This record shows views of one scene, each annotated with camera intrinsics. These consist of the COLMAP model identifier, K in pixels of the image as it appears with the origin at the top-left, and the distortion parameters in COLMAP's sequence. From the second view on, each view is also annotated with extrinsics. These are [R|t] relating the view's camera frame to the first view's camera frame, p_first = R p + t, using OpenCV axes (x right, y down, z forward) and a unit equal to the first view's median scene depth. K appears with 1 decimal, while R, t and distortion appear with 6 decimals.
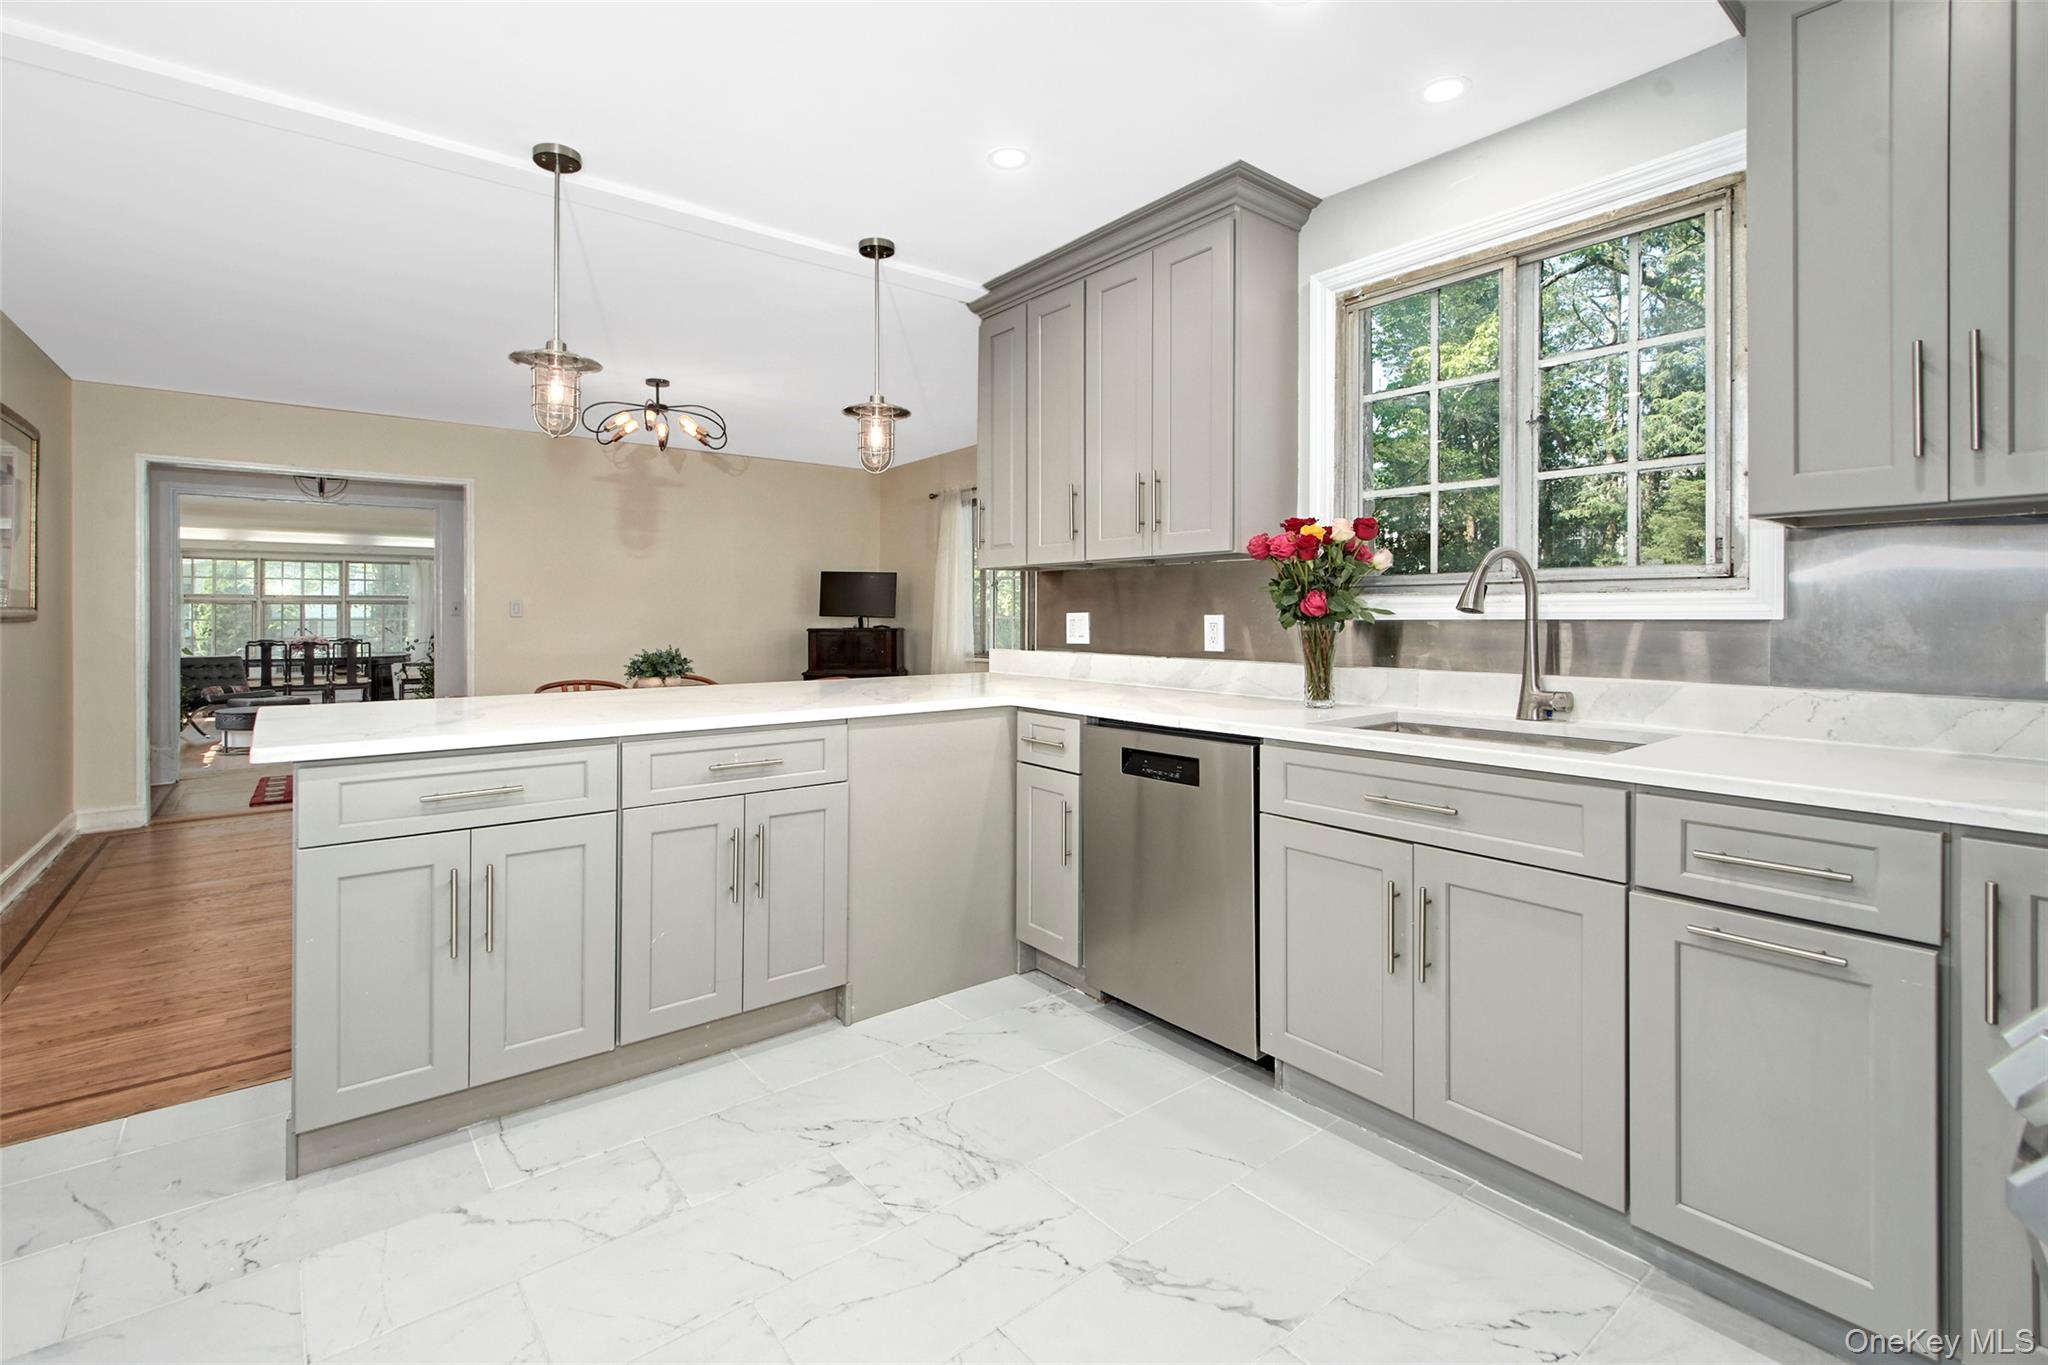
lens RADIAL K [[933.2, 0, 979.9], [0, 933.2, 618.6], [0, 0, 1]] dist [0.002352, -0.001834]
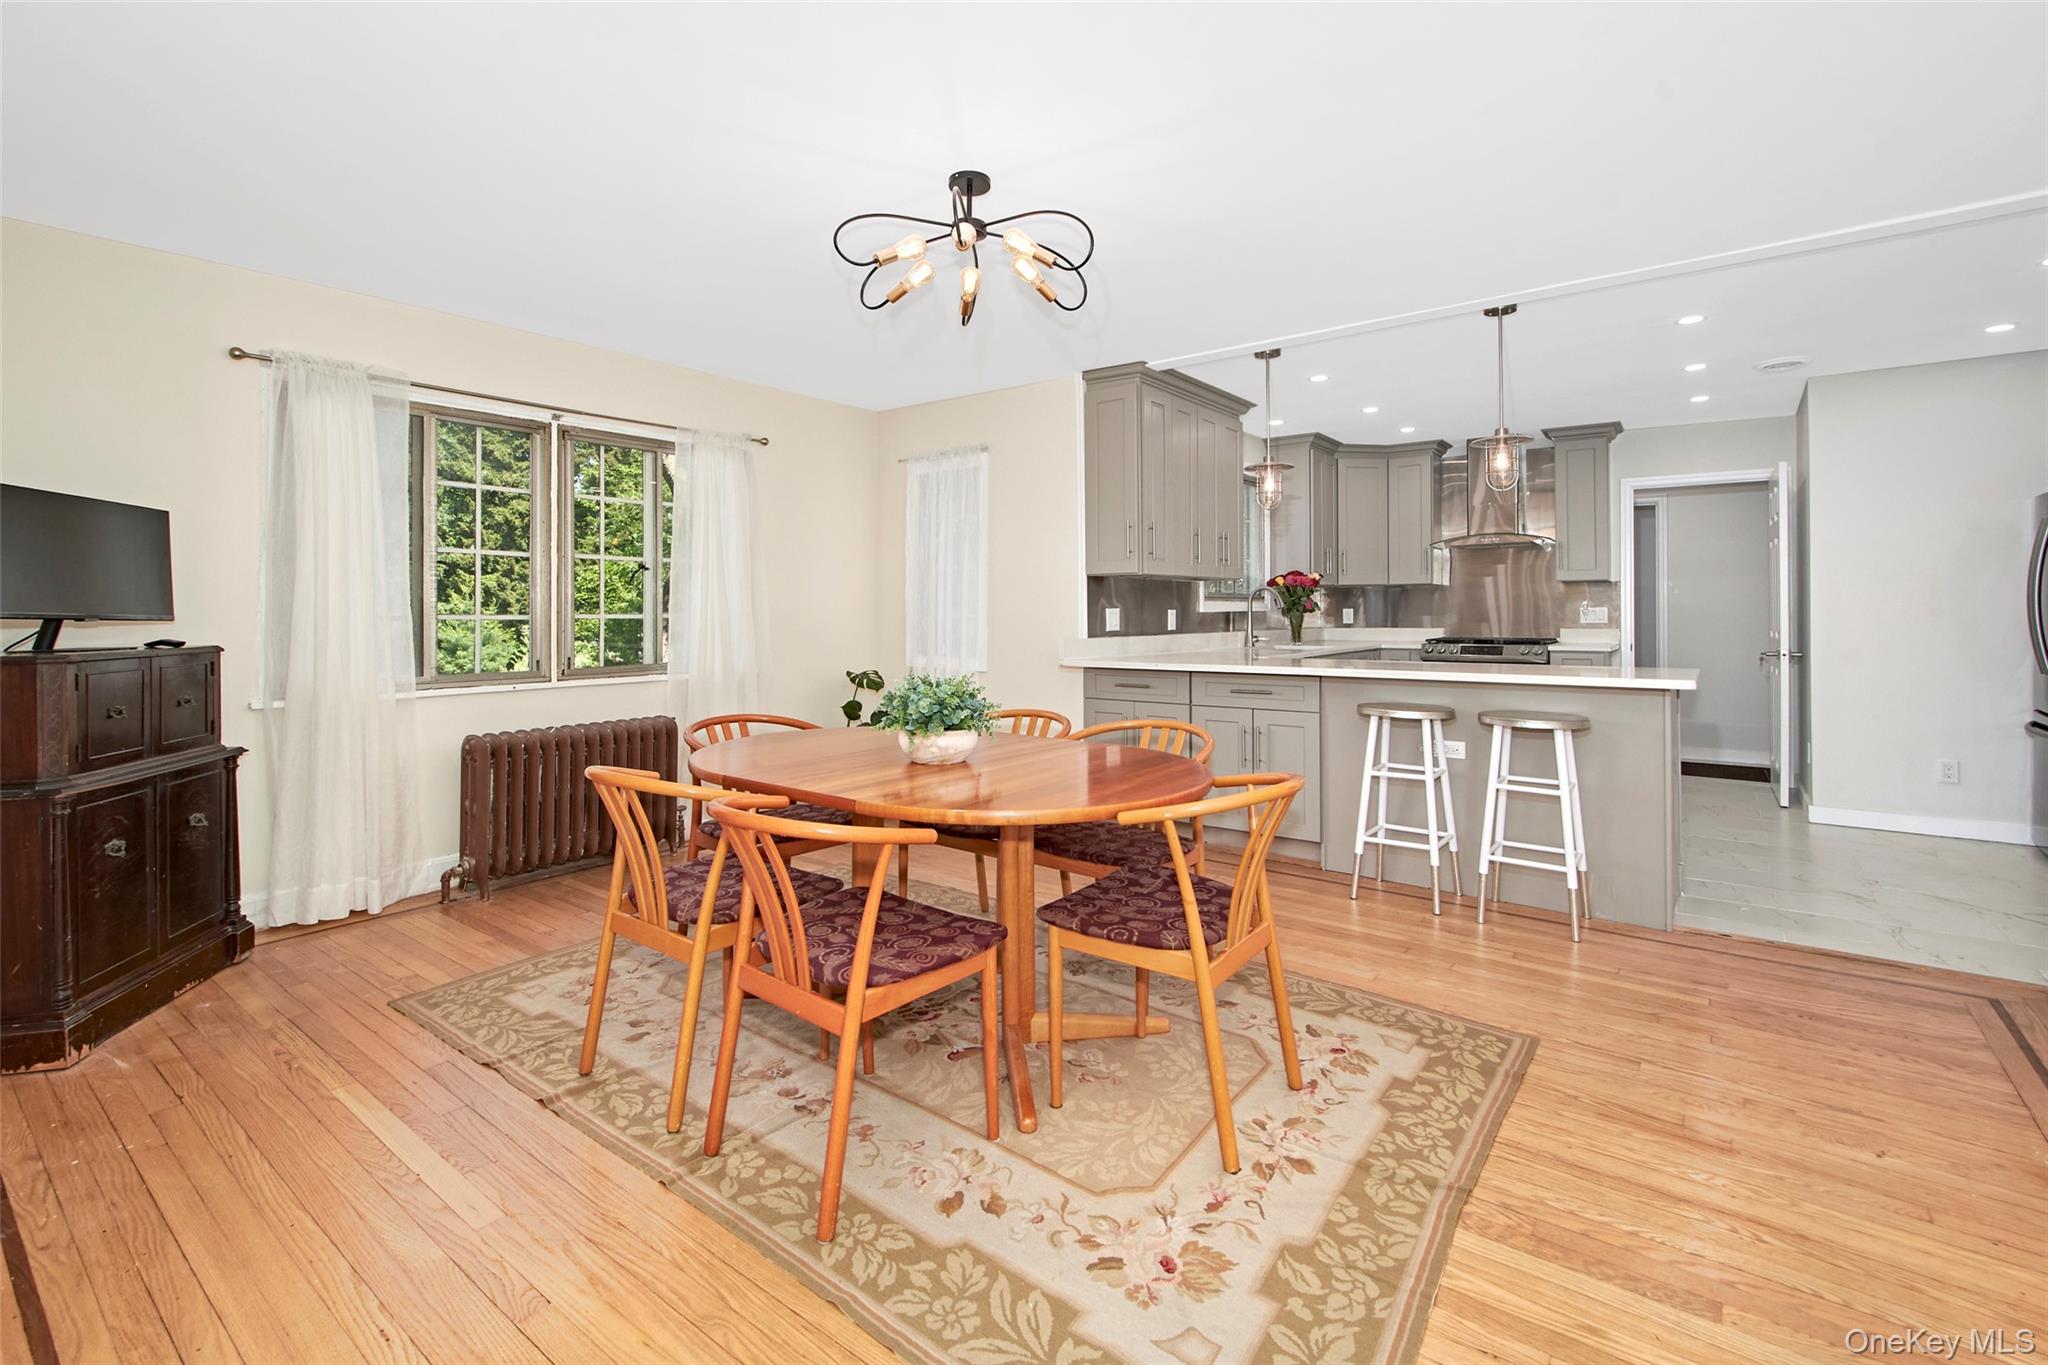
lens RADIAL K [[933.2, 0, 1011.1], [0, 933.2, 616.2], [0, 0, 1]] dist [0.002352, -0.001834]
pose [[-0.275331, -0.008097, 0.961315, -1.237093], [0.006764, 0.999923, 0.010359, -0.011016], [-0.961326, 0.009354, -0.275255, 1.594175]]
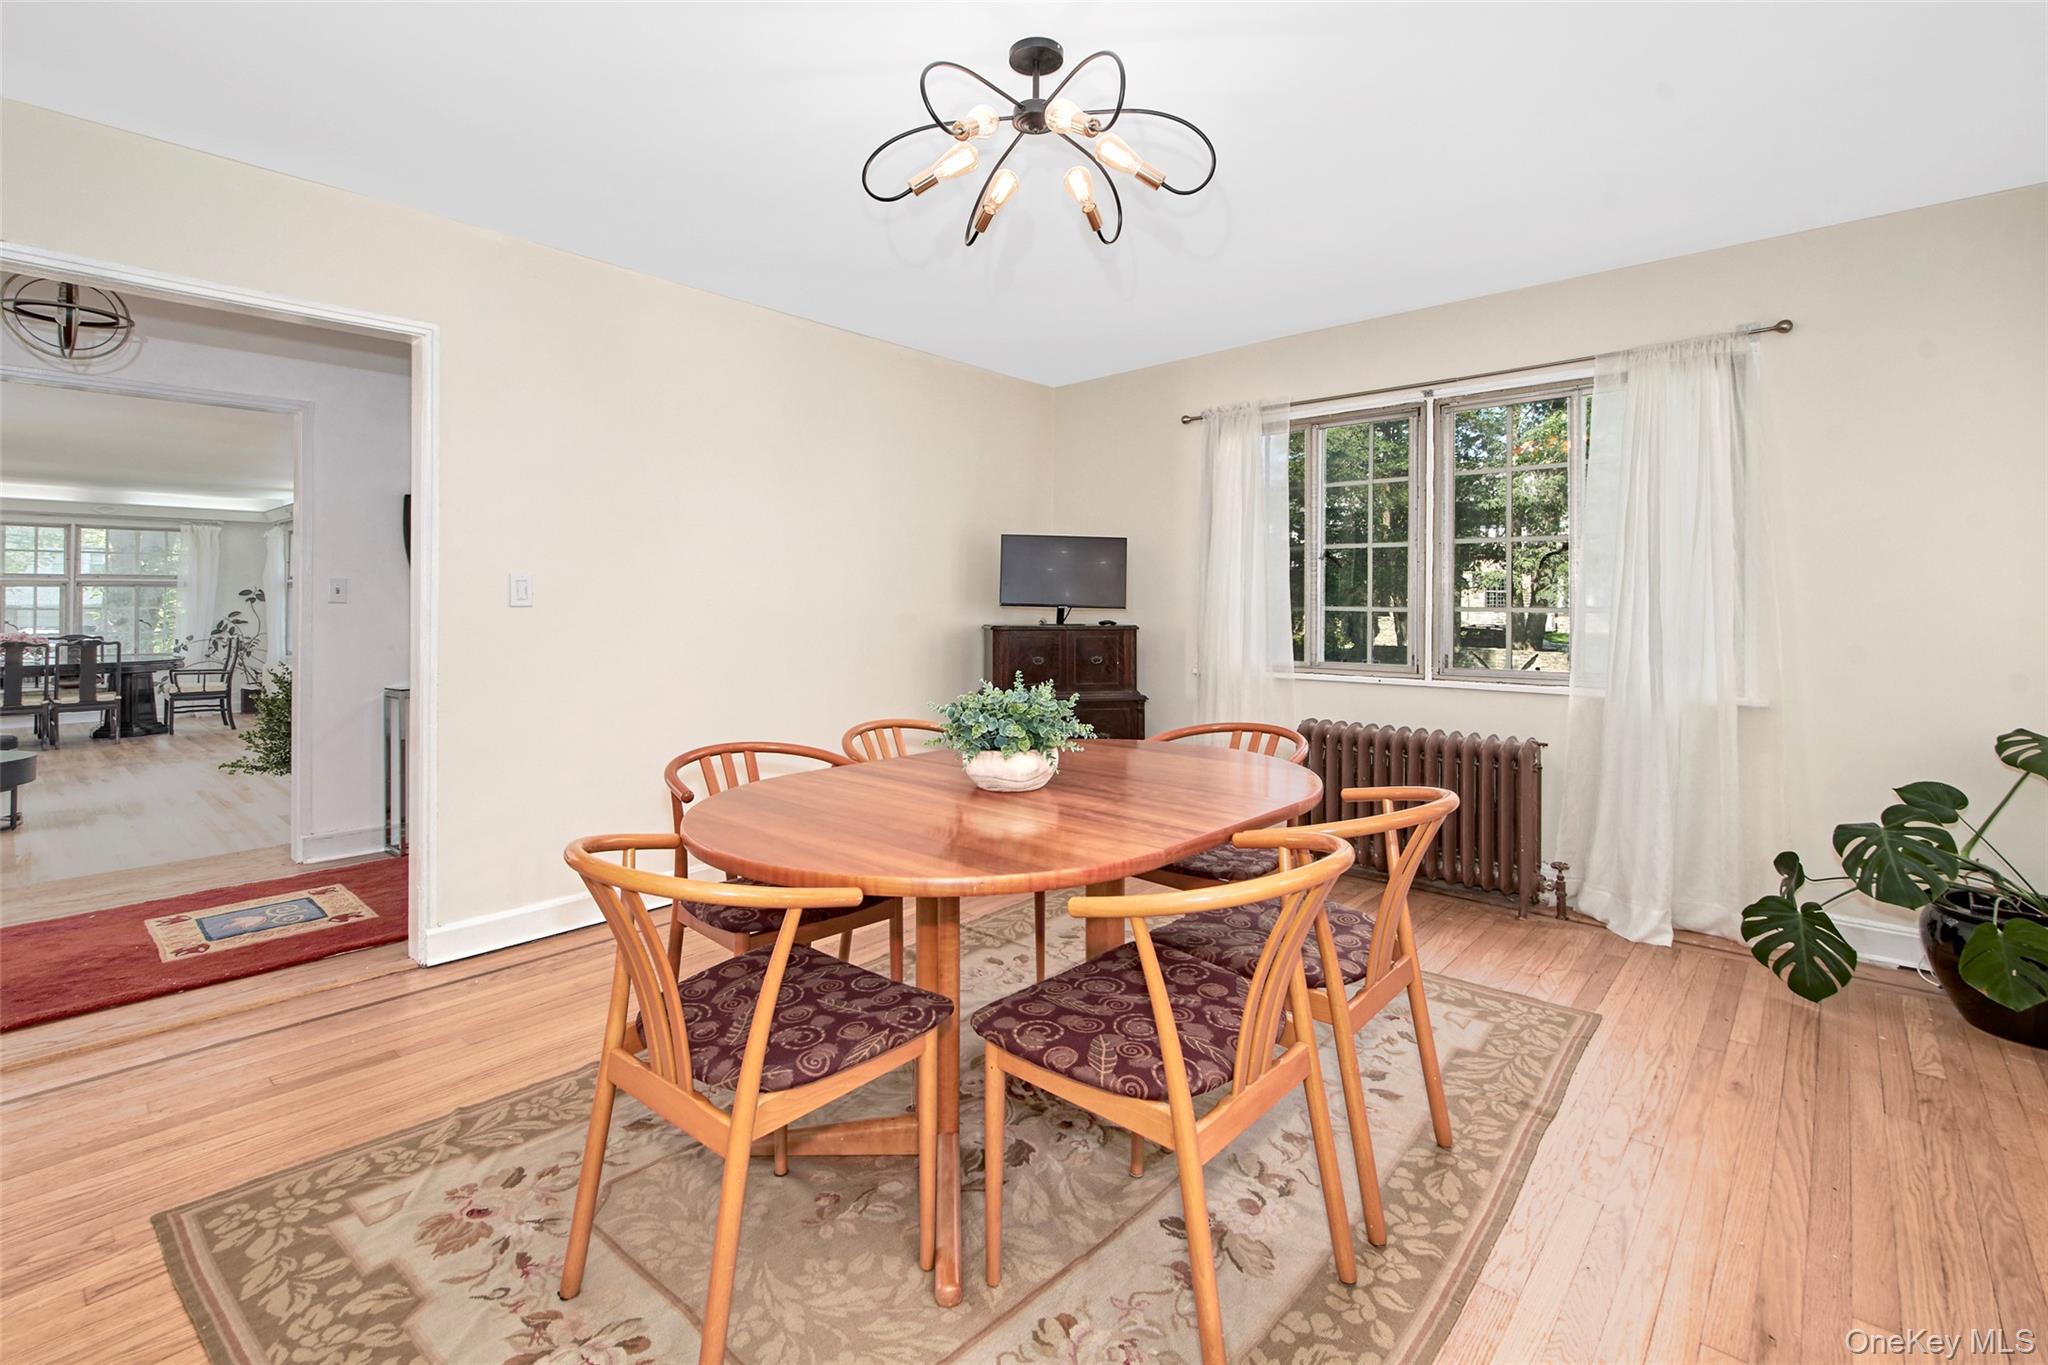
lens RADIAL K [[933.2, 0, 1007.5], [0, 933.2, 597.7], [0, 0, 1]] dist [0.002352, -0.001834]
pose [[0.980246, 0.000966, 0.197781, -0.623271], [0.000359, 0.999978, -0.006662, -0.009192], [-0.197783, 0.006601, 0.980224, 0.829595]]
